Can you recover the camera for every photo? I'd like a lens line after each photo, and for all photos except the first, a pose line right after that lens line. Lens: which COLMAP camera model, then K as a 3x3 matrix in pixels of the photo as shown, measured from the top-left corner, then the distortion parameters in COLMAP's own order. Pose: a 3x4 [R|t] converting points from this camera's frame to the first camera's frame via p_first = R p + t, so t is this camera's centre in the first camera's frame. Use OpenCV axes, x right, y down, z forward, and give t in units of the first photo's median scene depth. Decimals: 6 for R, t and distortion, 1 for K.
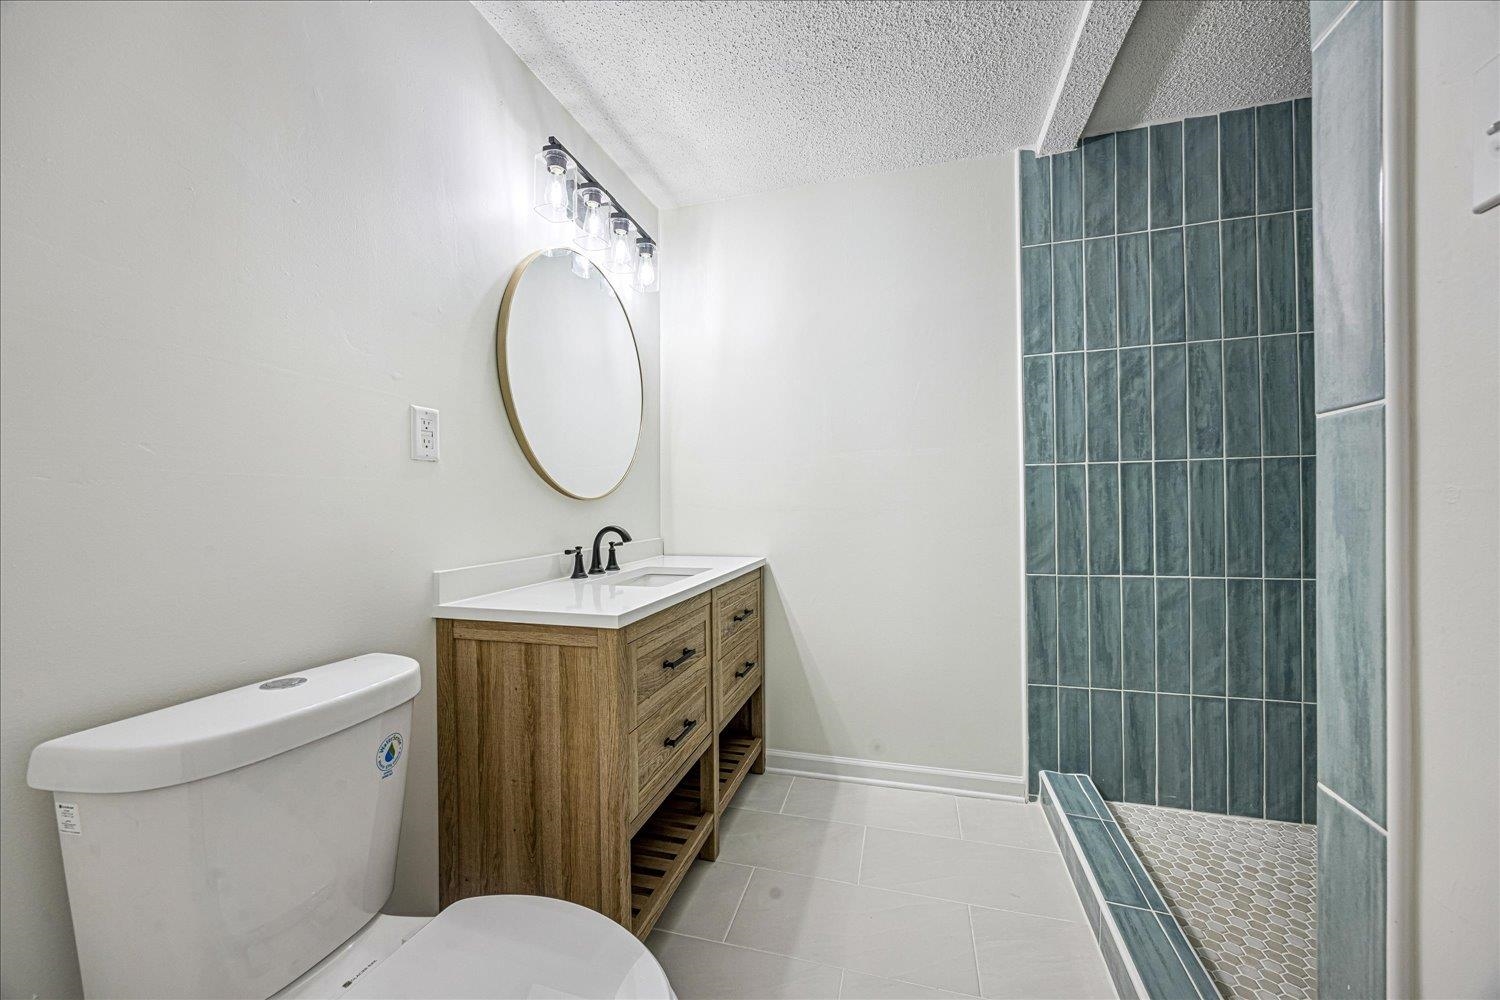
lens RADIAL K [[576.6, 0, 753.2], [0, 576.6, 505.8], [0, 0, 1]] dist [-0.008052, 0.000062]
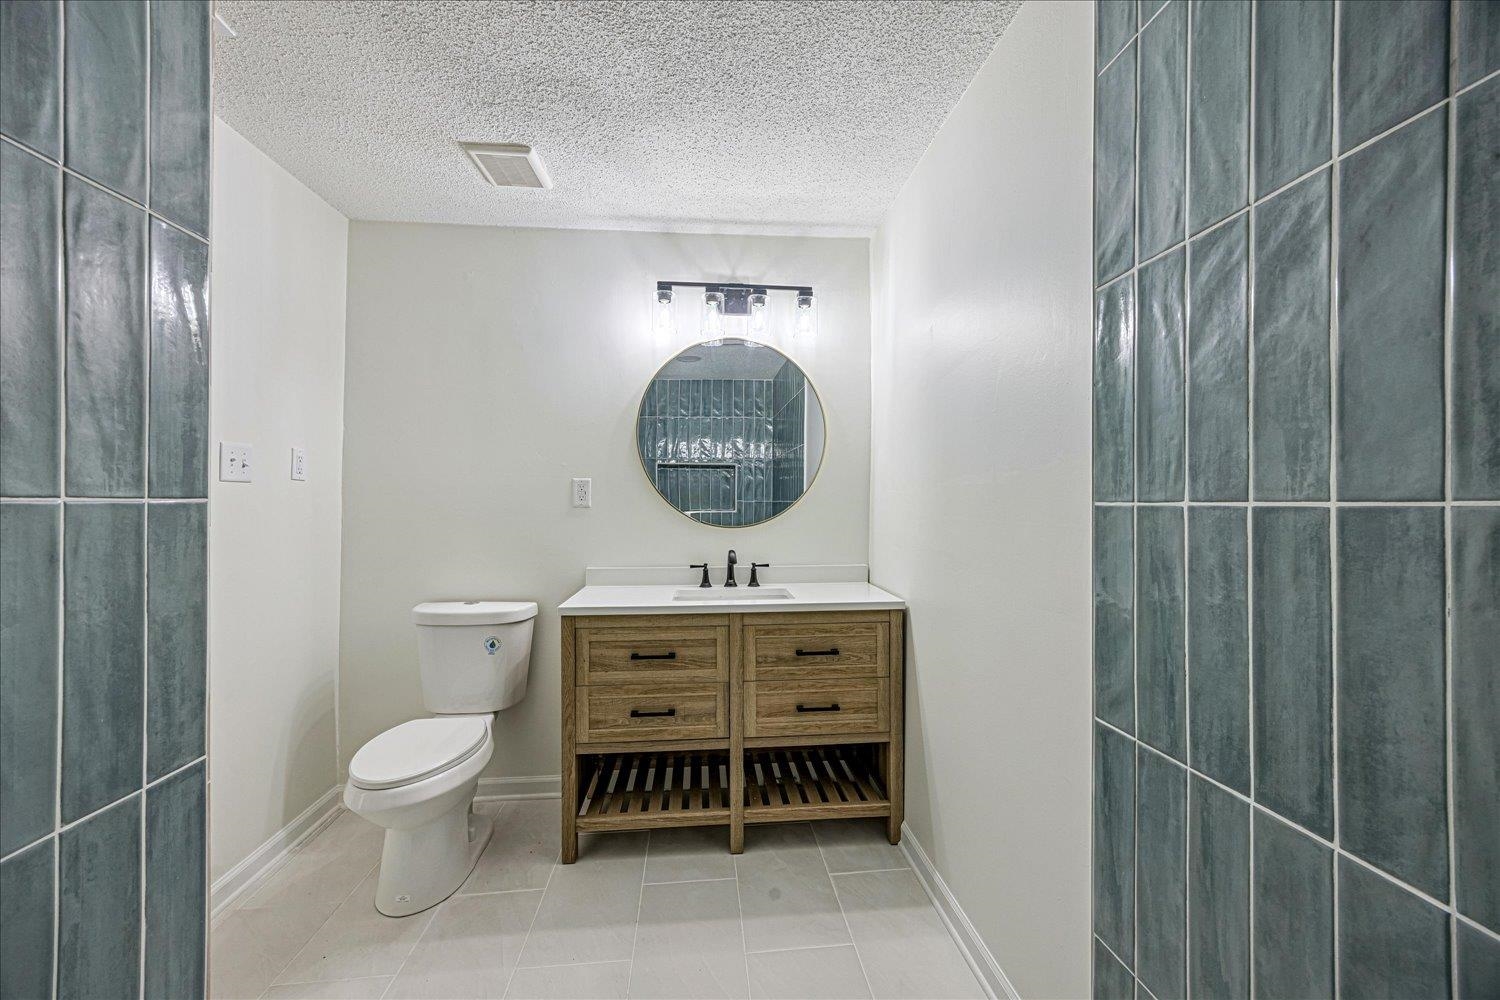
lens RADIAL K [[576.6, 0, 742.8], [0, 576.6, 497.7], [0, 0, 1]] dist [-0.008052, 0.000062]
pose [[0.343411, 0.007143, -0.939158, 0.884032], [-0.007828, 0.999958, 0.004742, -0.079808], [0.939153, 0.005723, 0.343452, 0.555288]]
